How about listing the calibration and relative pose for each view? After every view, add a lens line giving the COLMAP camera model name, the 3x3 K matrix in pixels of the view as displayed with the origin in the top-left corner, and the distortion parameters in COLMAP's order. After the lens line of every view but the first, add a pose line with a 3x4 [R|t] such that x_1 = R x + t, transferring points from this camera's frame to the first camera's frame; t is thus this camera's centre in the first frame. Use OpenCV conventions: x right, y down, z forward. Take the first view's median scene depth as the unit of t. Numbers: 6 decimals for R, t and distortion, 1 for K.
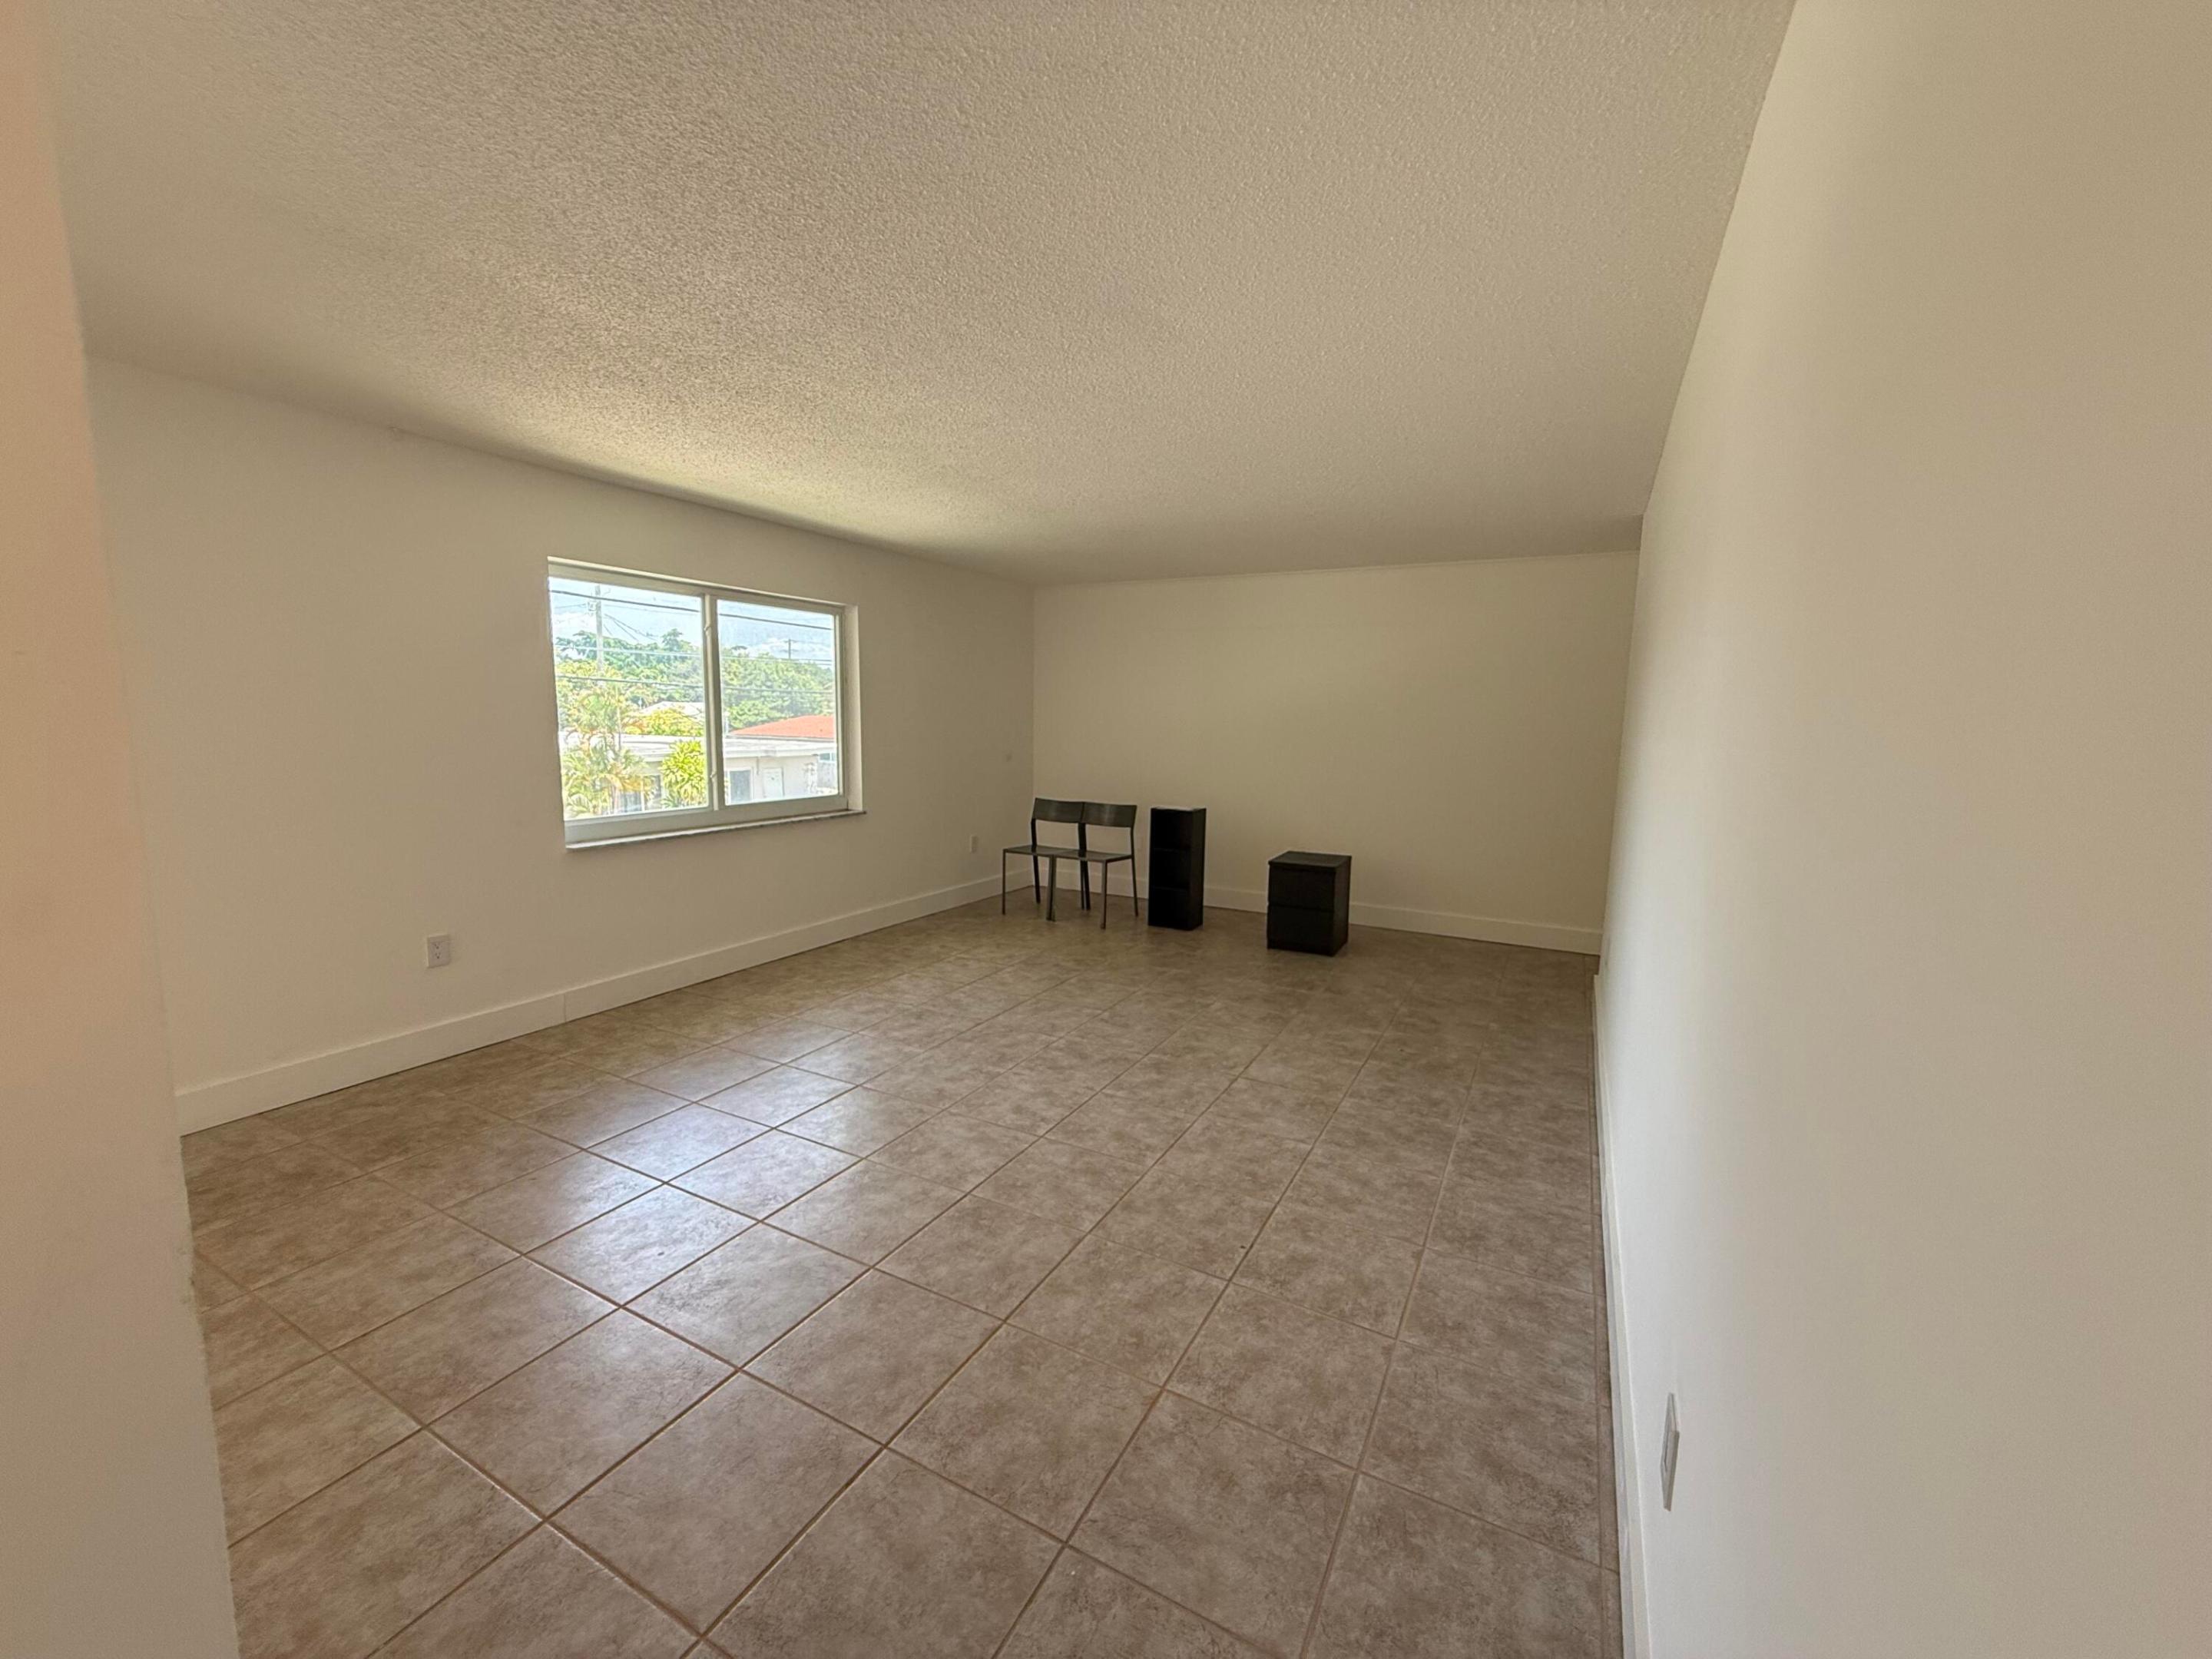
lens RADIAL K [[882.0, 0, 1103.4], [0, 882.0, 813.0], [0, 0, 1]] dist [-0.001070, 0.000308]
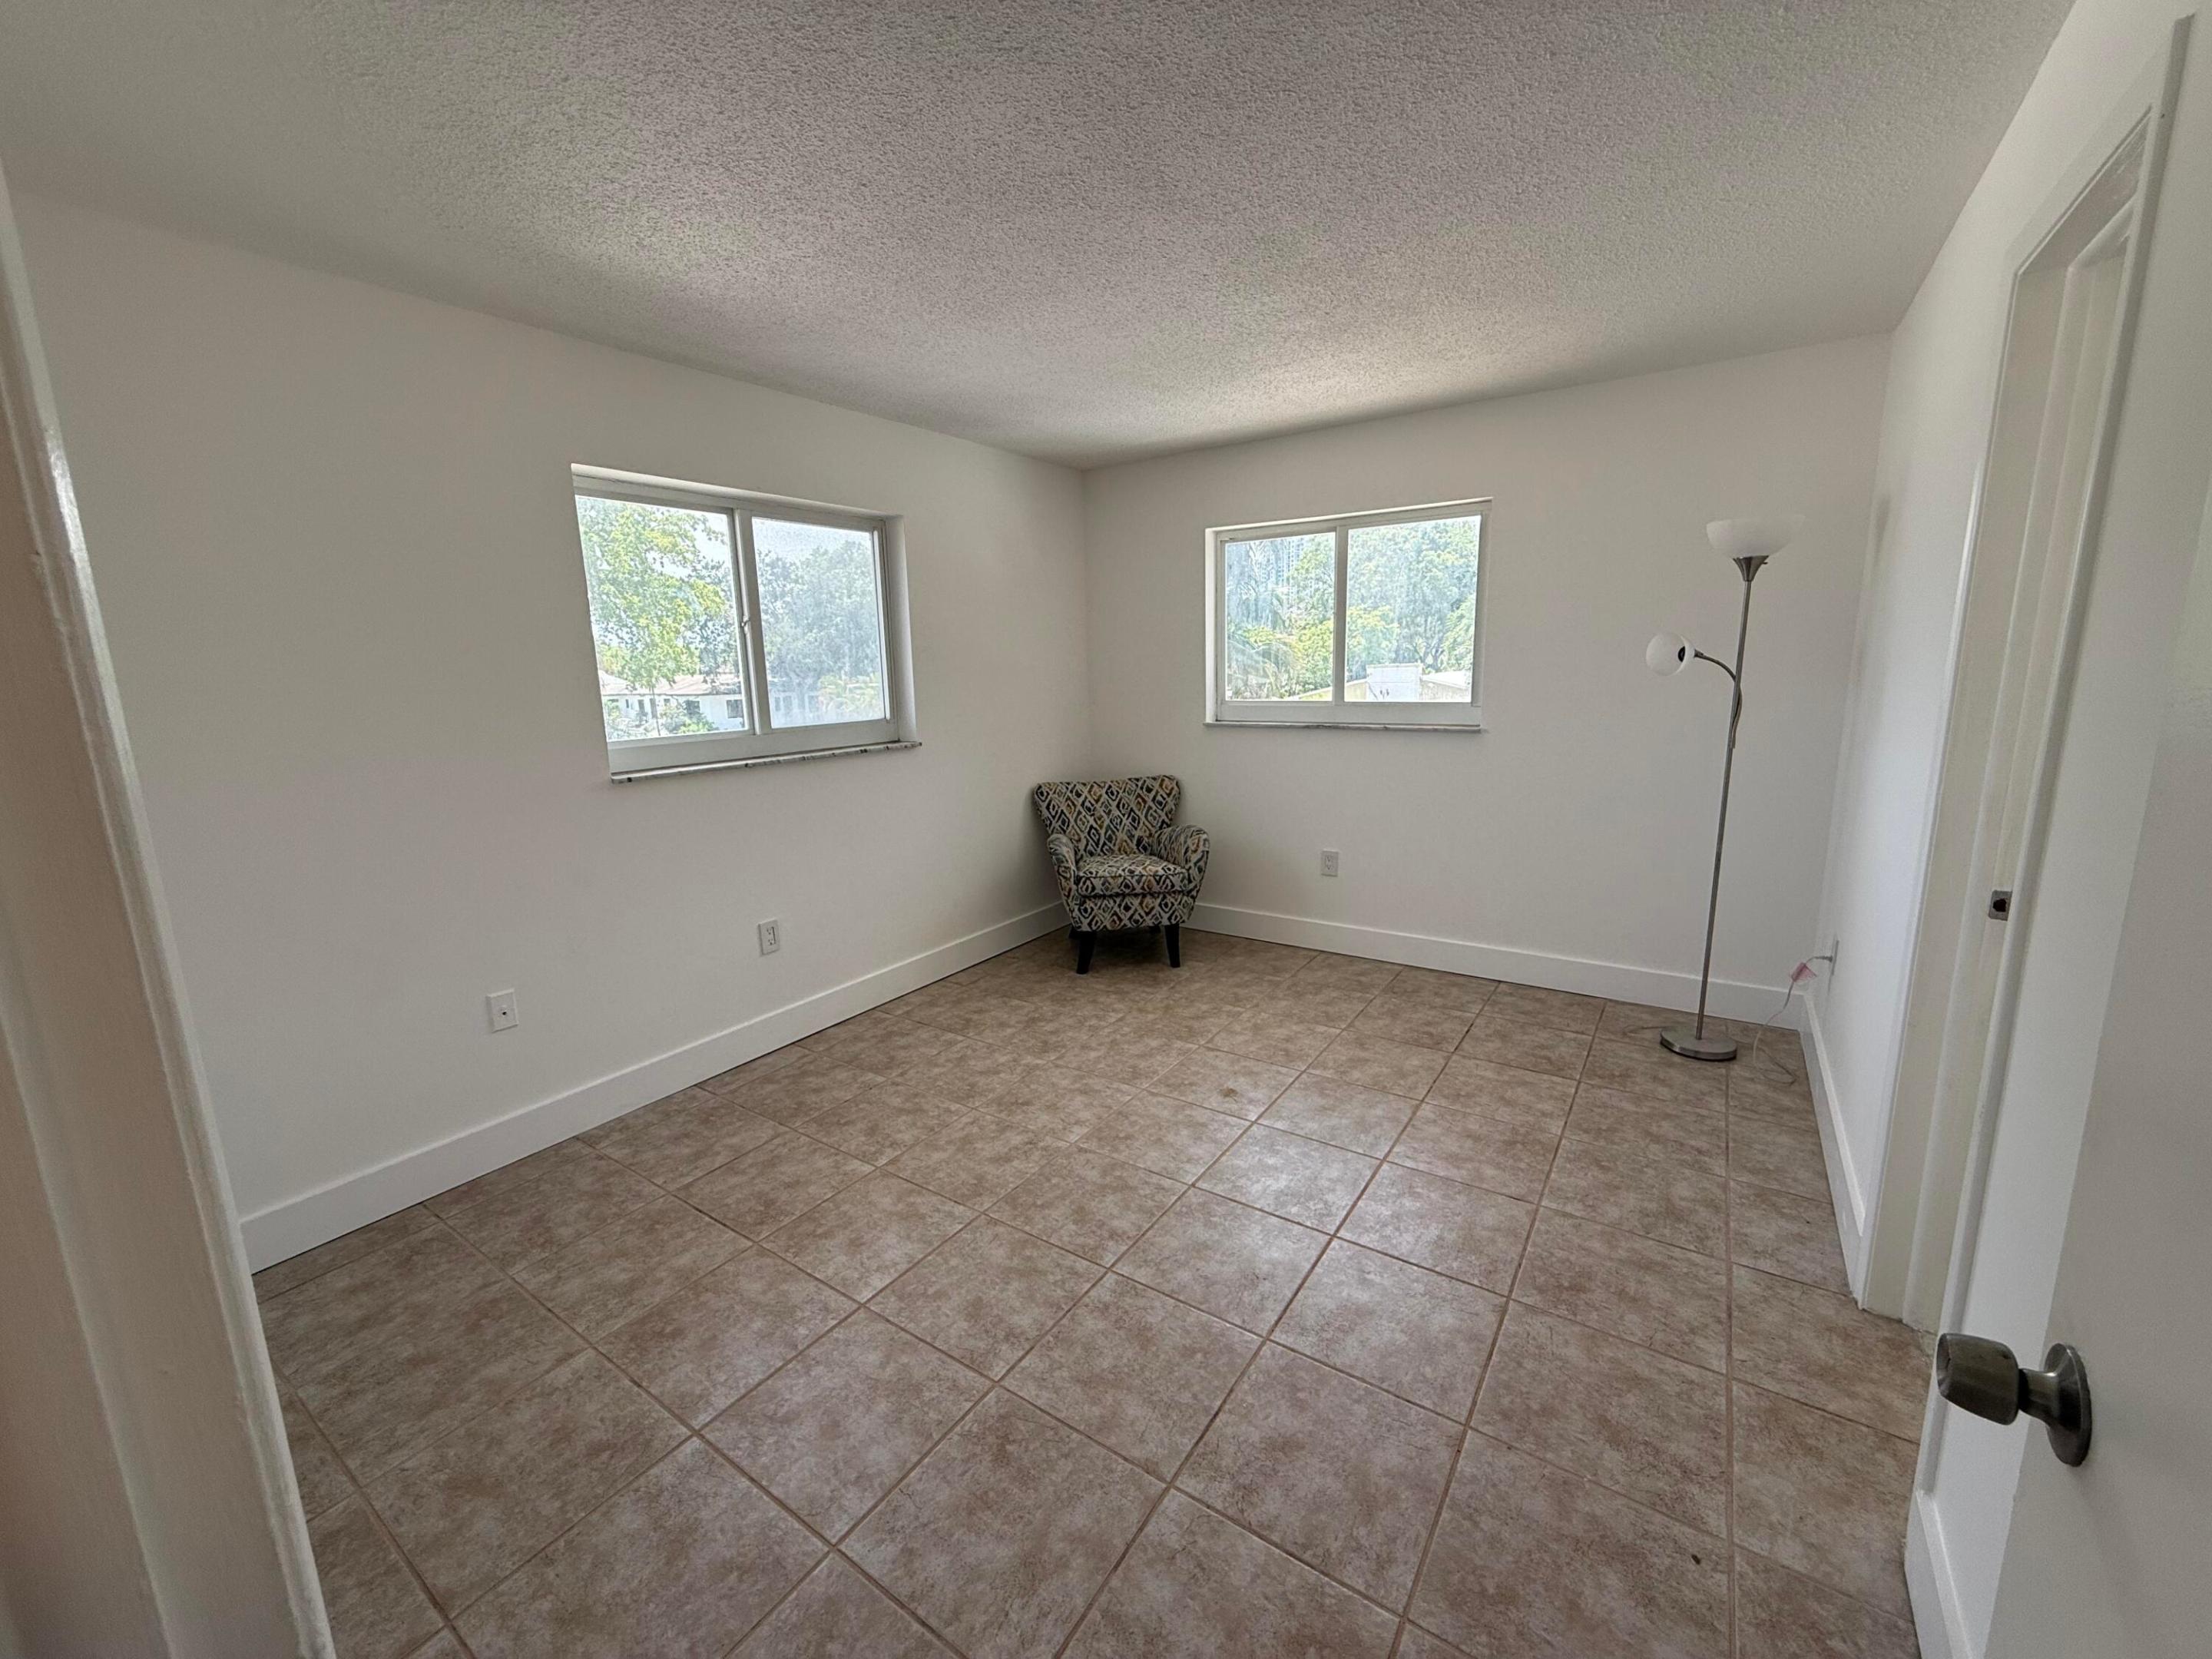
lens RADIAL K [[882.0, 0, 1102.9], [0, 882.0, 835.4], [0, 0, 1]] dist [-0.001070, 0.000308]
pose [[0.993112, -0.026038, -0.114238, 0.061376], [0.034658, 0.996646, 0.074128, -0.012148], [0.111925, -0.077576, 0.990684, 0.113665]]
